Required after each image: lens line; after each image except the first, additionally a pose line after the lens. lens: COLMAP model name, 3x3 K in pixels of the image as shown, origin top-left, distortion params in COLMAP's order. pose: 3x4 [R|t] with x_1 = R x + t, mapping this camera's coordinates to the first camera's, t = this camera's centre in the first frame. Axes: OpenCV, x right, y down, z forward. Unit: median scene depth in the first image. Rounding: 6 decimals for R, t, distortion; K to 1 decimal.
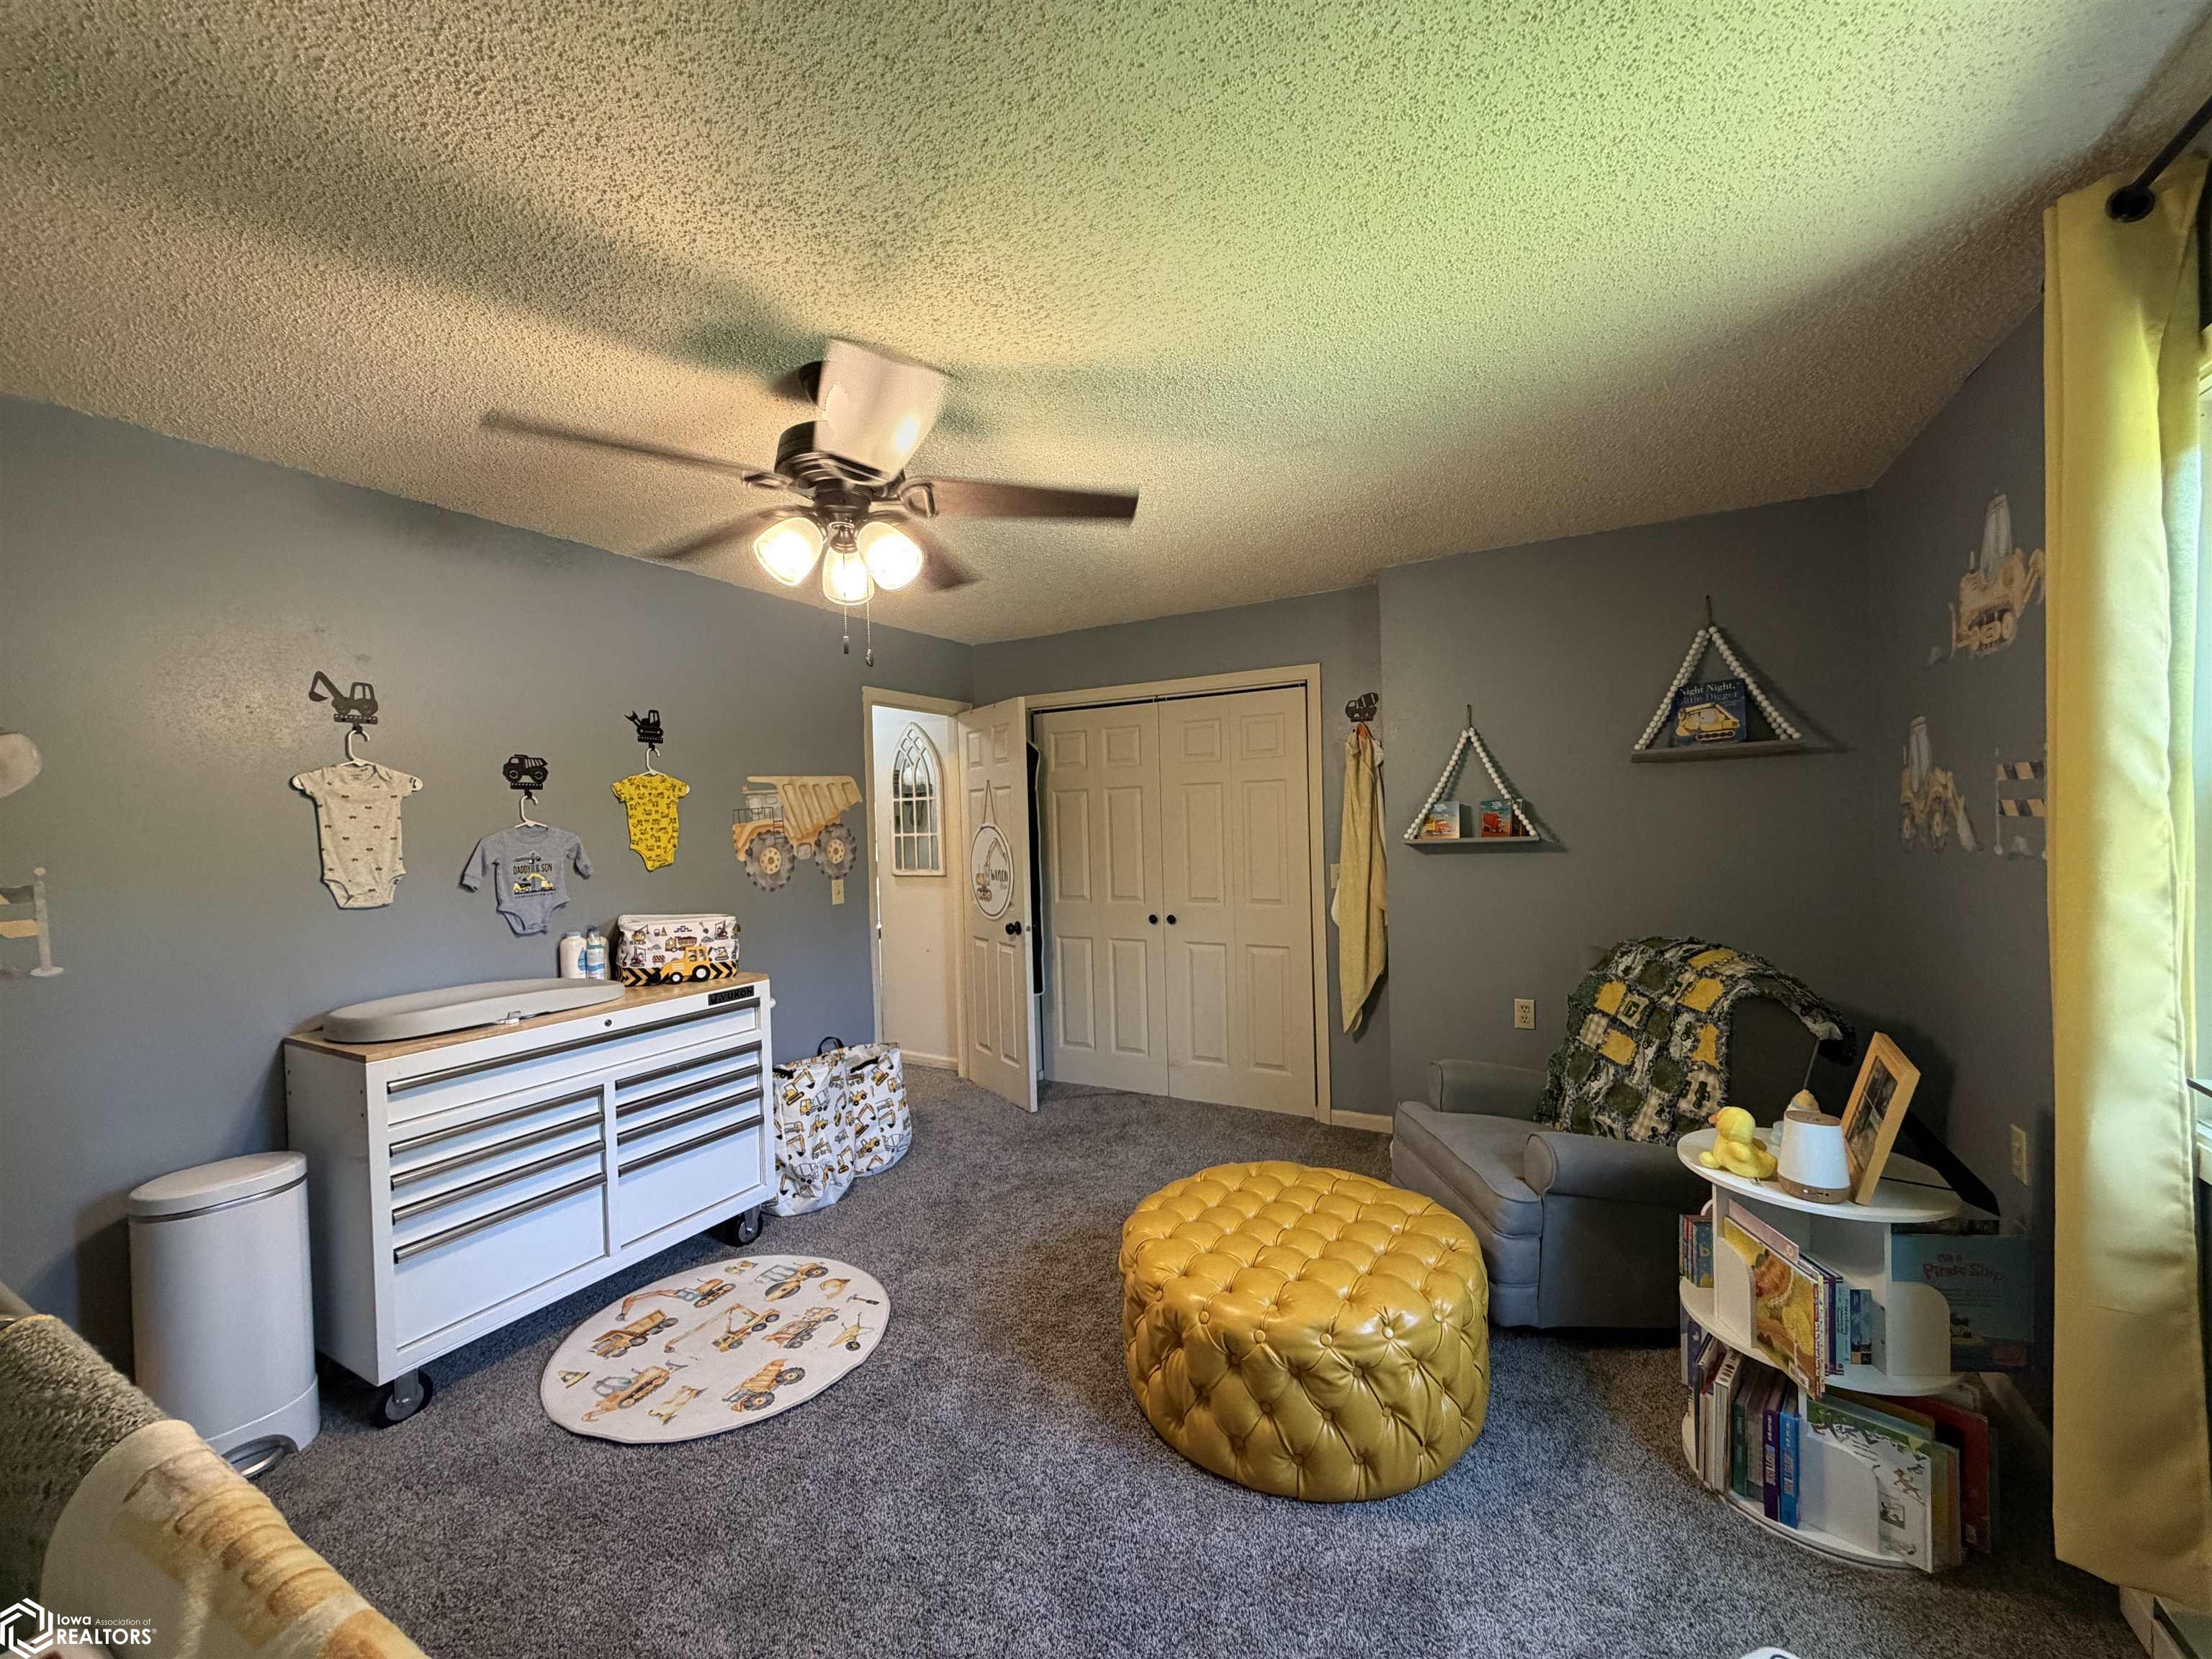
lens RADIAL K [[877.1, 0, 1101.3], [0, 877.1, 828.4], [0, 0, 1]] dist [-0.000392, -0.000098]
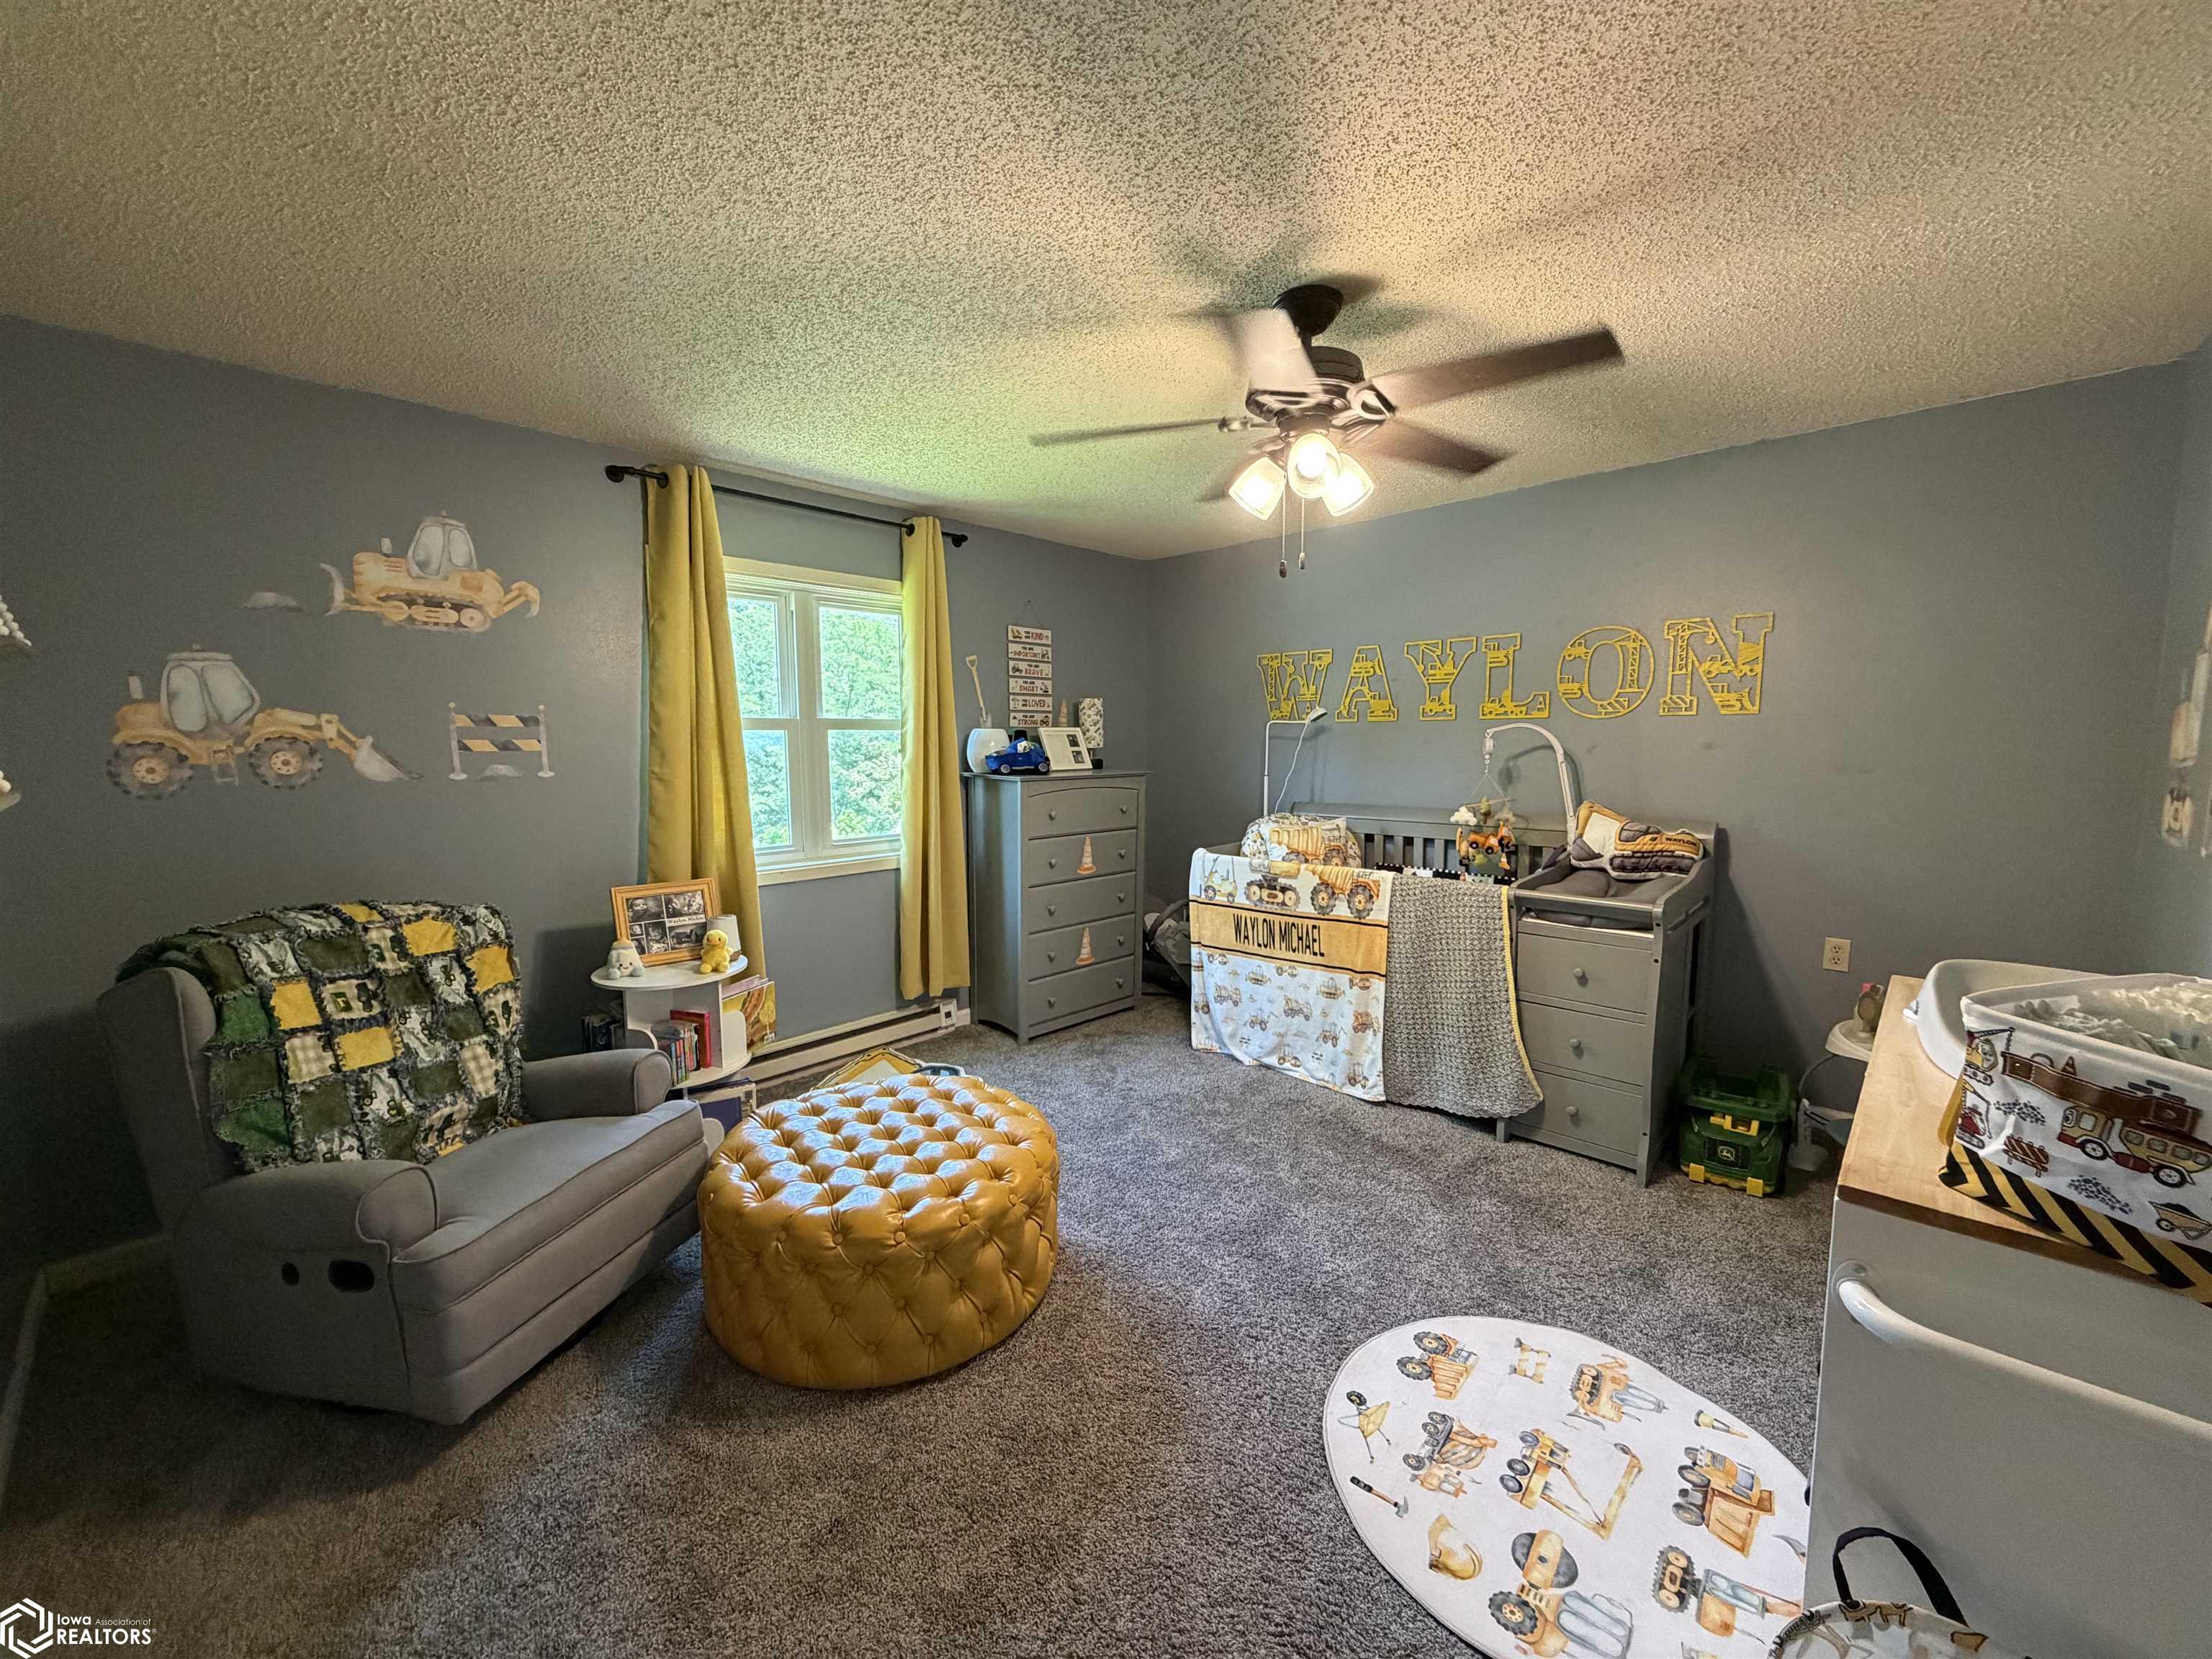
lens RADIAL K [[877.1, 0, 1102.5], [0, 877.1, 829.8], [0, 0, 1]] dist [-0.000392, -0.000098]
pose [[-0.966792, 0.005872, 0.255496, -0.250110], [0.033581, 0.993987, 0.104222, -0.000620], [-0.253347, 0.109341, -0.961176, 1.639932]]
